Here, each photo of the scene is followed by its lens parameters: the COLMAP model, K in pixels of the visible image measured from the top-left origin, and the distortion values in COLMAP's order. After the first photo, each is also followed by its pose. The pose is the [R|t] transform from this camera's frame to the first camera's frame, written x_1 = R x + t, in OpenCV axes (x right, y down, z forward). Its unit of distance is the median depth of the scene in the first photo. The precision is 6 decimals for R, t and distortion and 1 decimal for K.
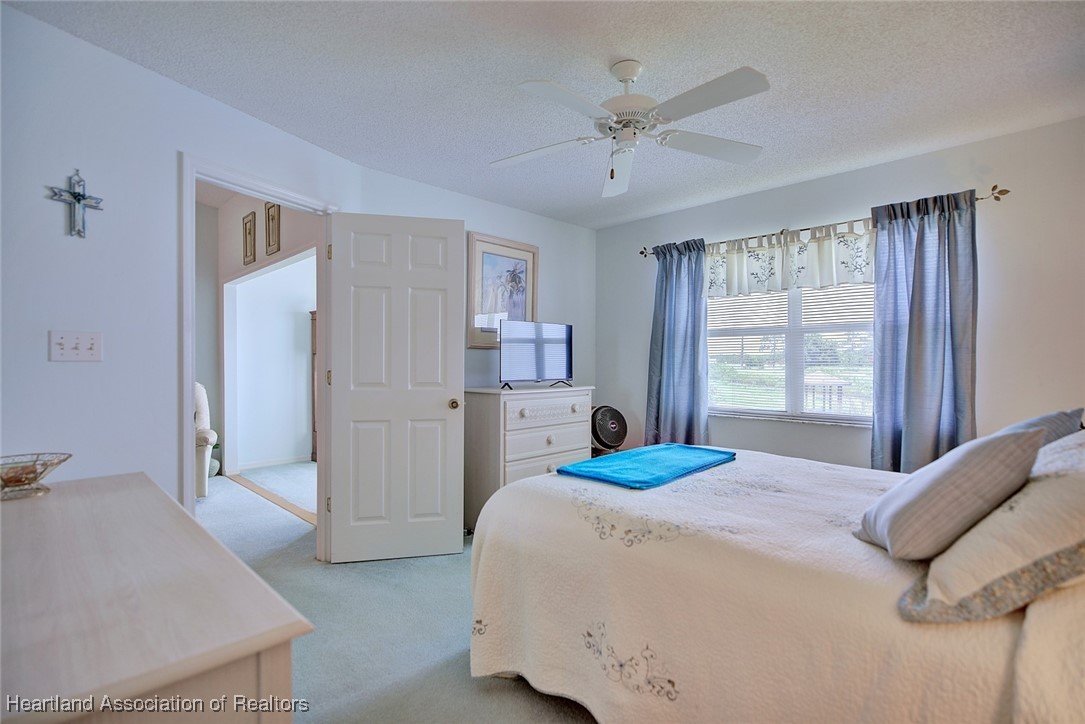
lens RADIAL K [[525.4, 0, 542.5], [0, 525.4, 362.0], [0, 0, 1]] dist [0.003944, 0.000378]
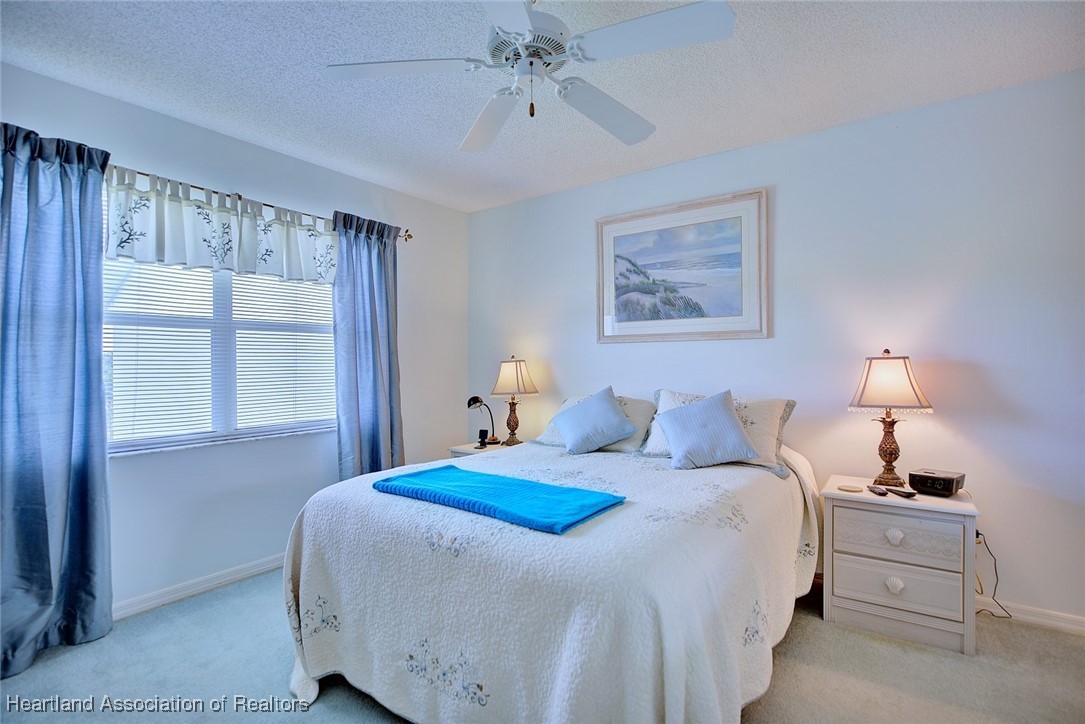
lens RADIAL K [[525.4, 0, 542.5], [0, 525.4, 362.0], [0, 0, 1]] dist [0.003944, 0.000378]
pose [[-0.170368, 0.004397, 0.985371, -0.388192], [0.009184, 0.999954, -0.002874, 0.000720], [-0.985338, 0.008560, -0.170401, 0.718310]]
